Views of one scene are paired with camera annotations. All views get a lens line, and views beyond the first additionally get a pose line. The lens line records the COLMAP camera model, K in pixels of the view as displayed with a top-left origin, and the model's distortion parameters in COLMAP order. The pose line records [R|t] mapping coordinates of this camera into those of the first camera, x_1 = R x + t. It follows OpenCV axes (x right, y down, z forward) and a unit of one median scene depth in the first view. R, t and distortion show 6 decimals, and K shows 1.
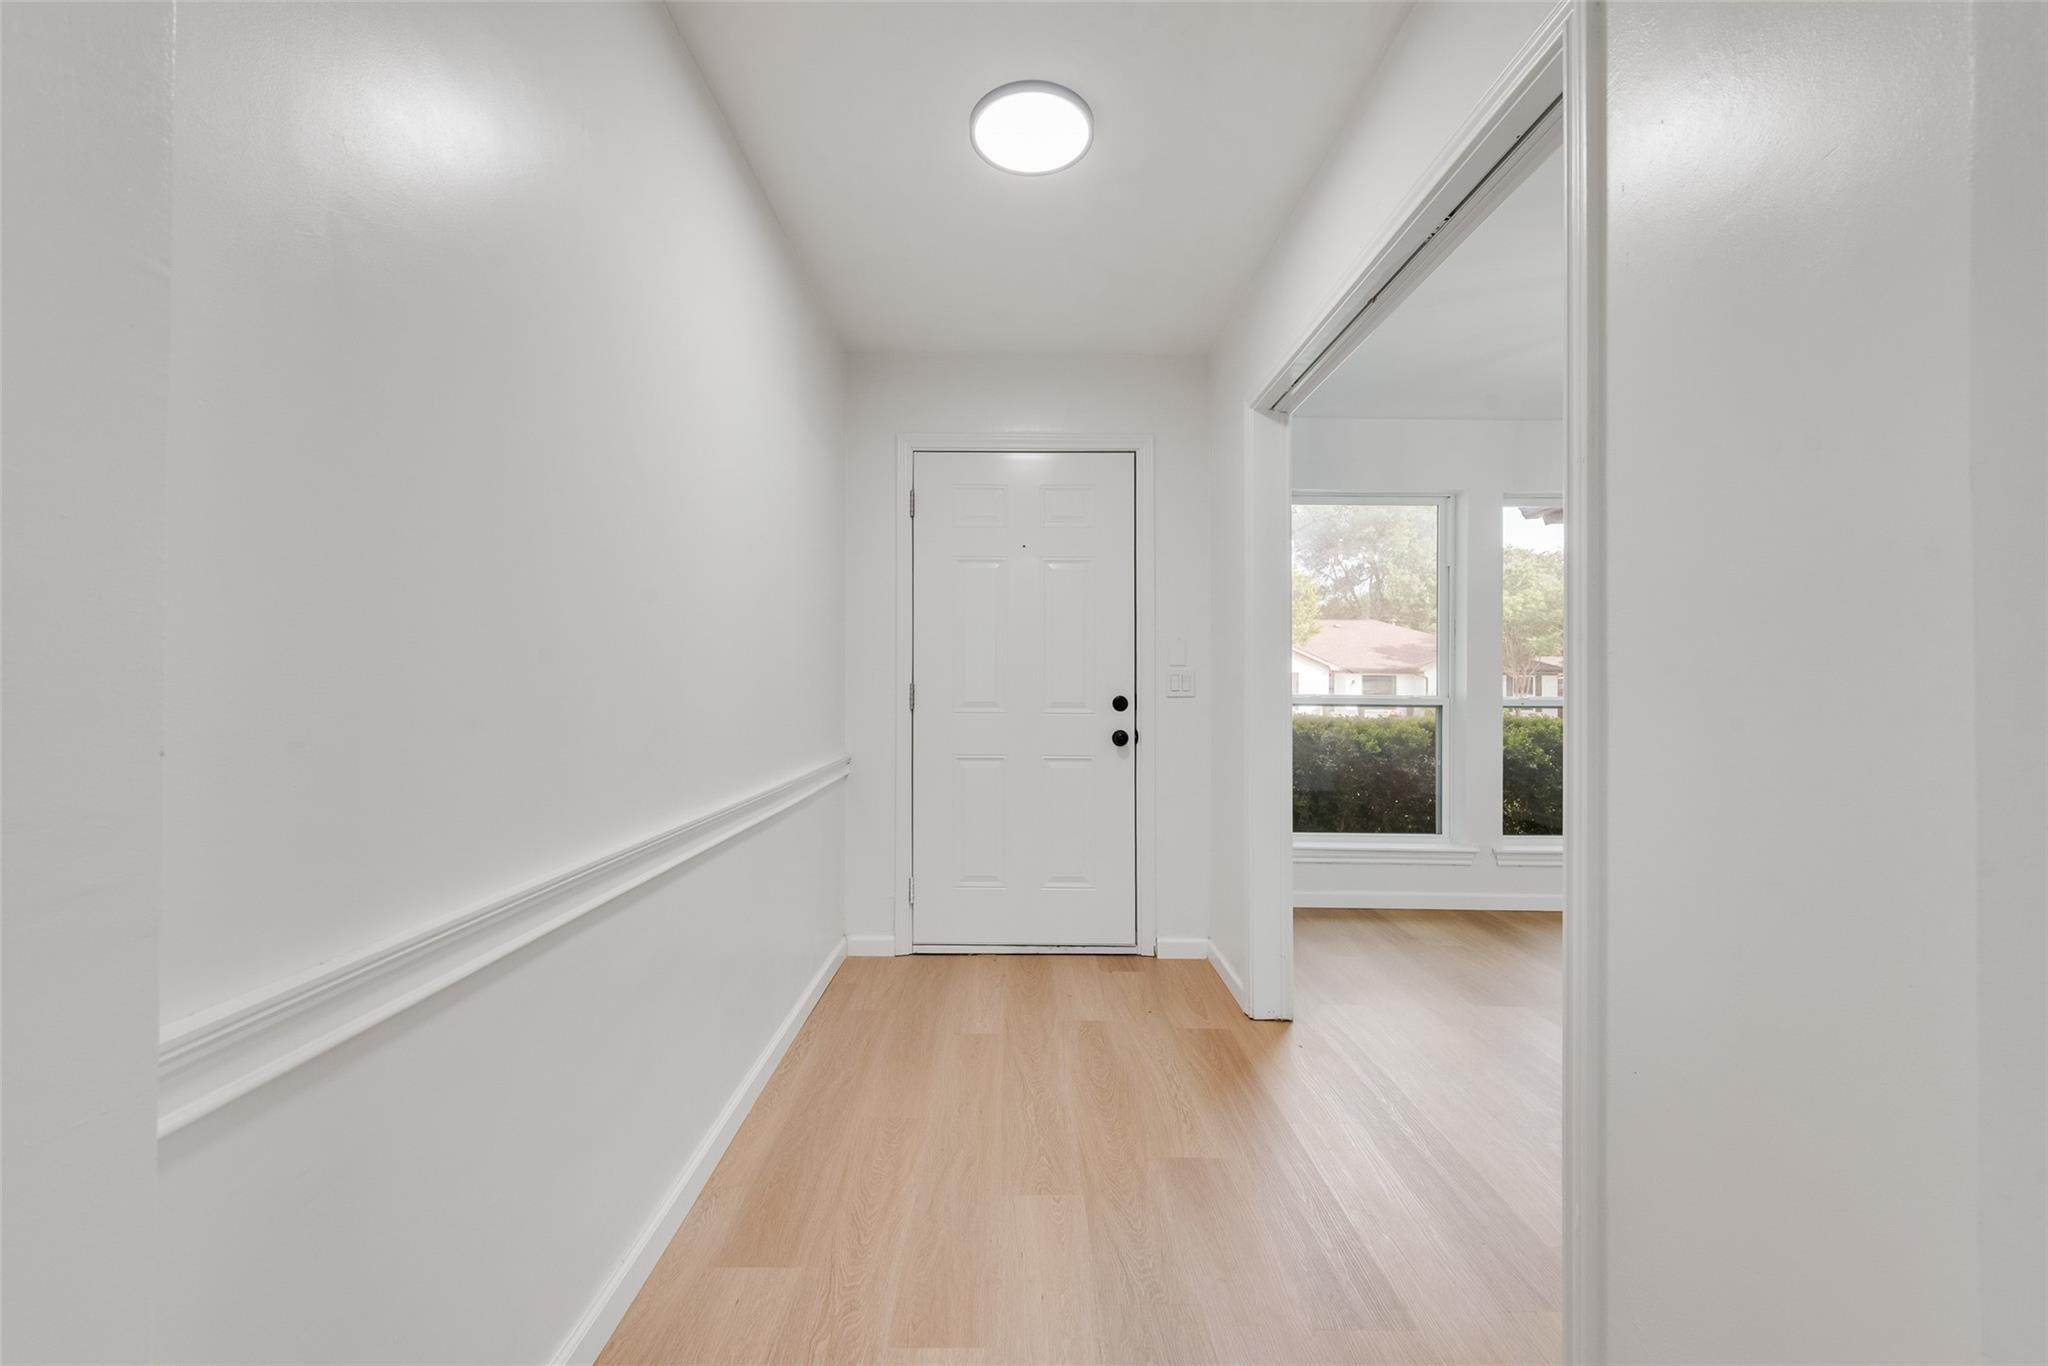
lens RADIAL K [[851.3, 0, 1024.0], [0, 851.3, 683.0], [0, 0, 1]] dist [0.000213, 0.000001]
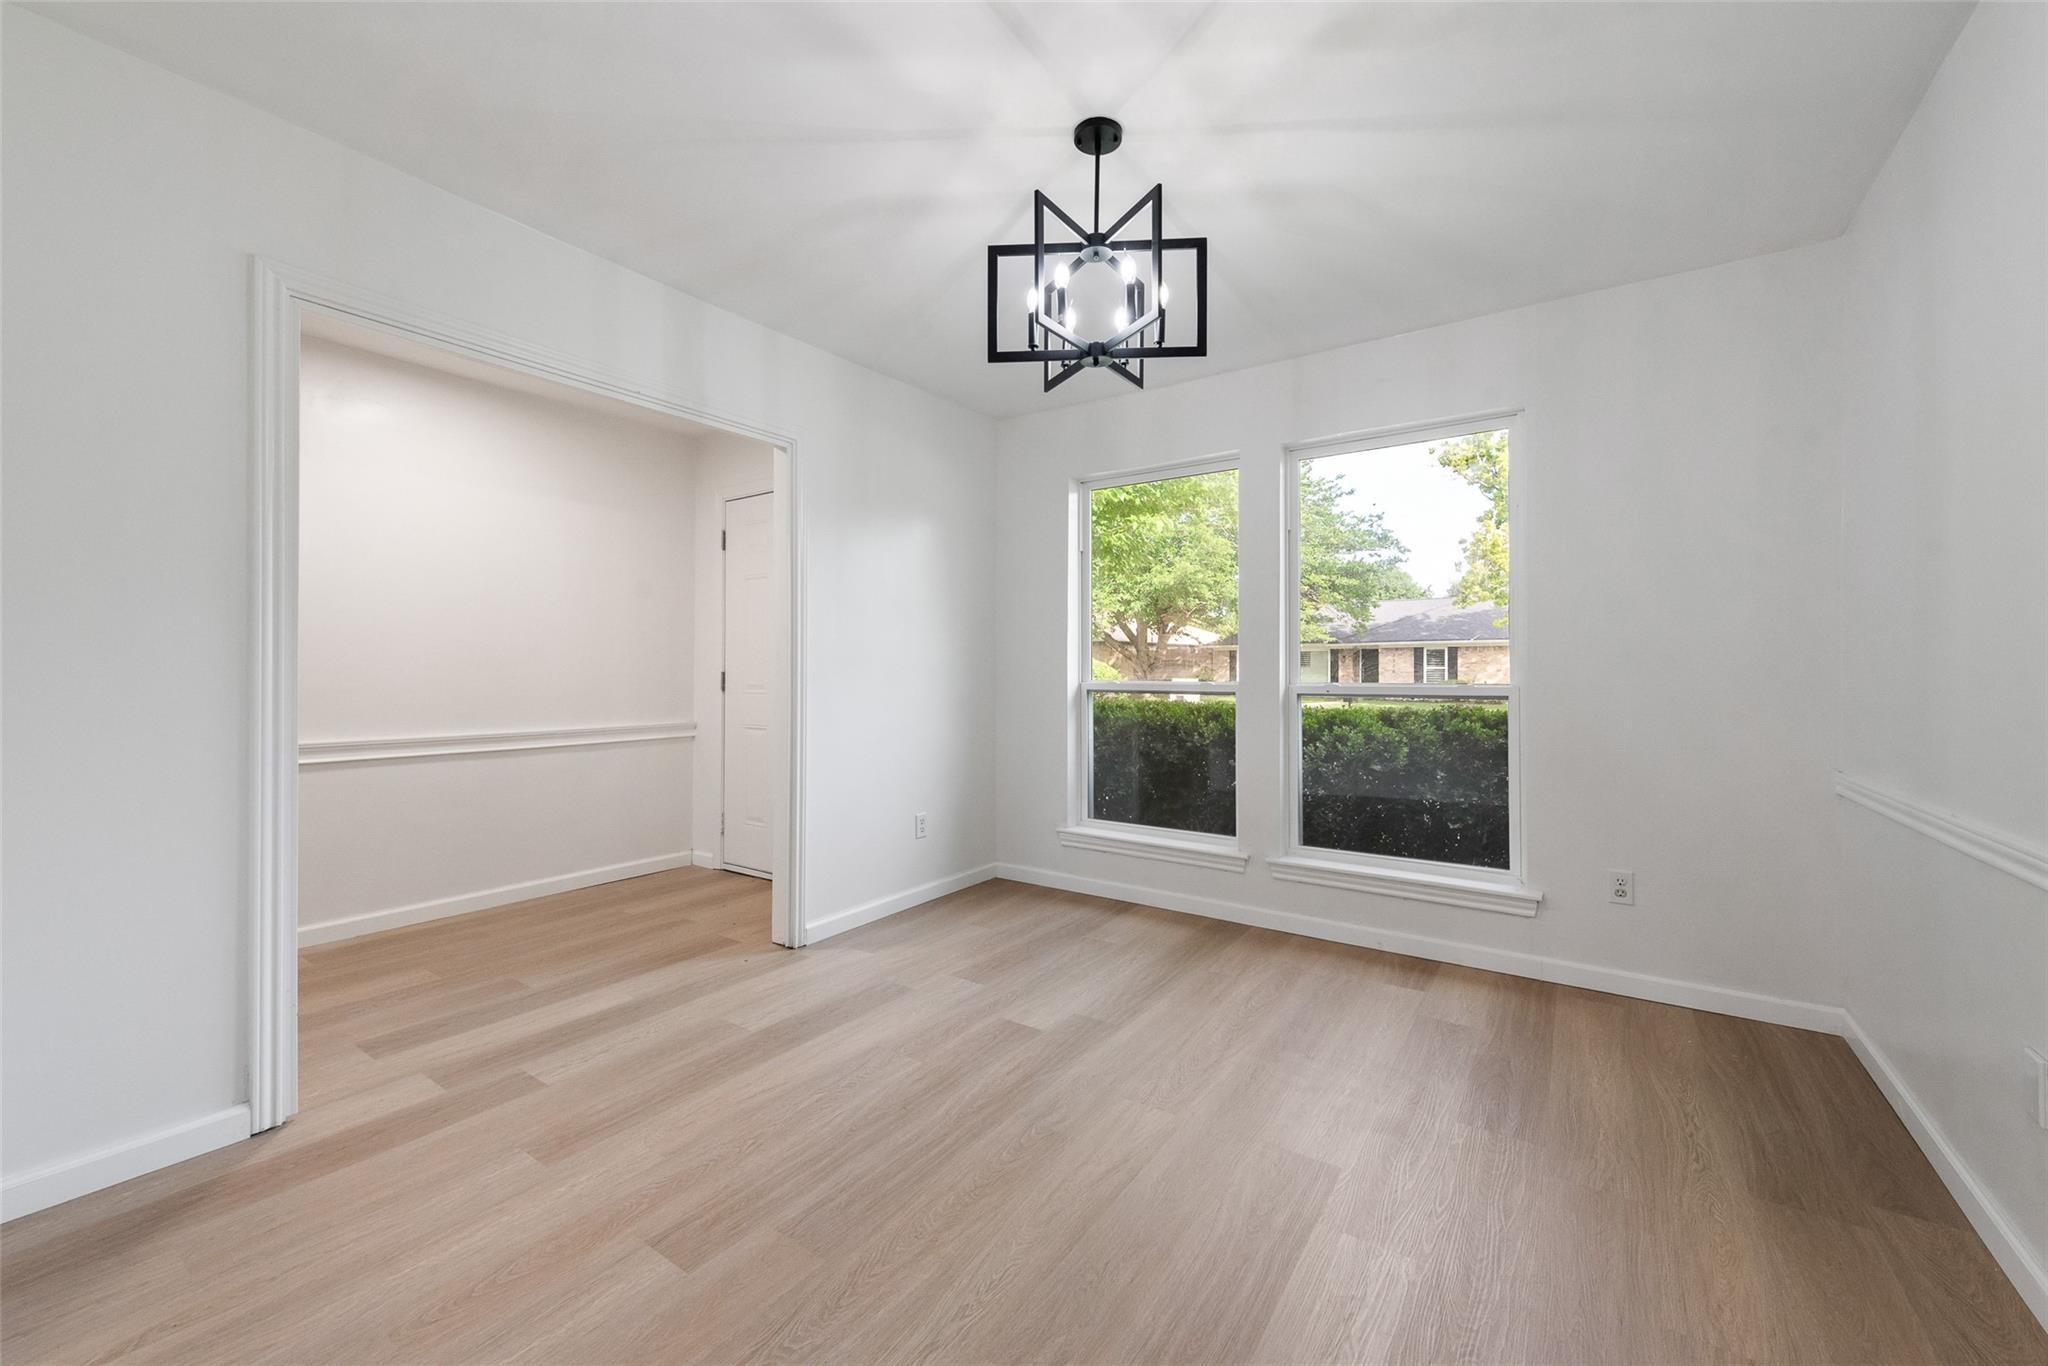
lens RADIAL K [[807.0, 0, 1024.0], [0, 807.0, 683.0], [0, 0, 1]] dist [-0.044611, 0.000002]
pose [[0.825624, -0.003026, -0.564213, 0.988240], [0.002325, 0.999995, -0.001960, 0.023710], [0.564216, 0.000307, 0.825627, 0.212549]]
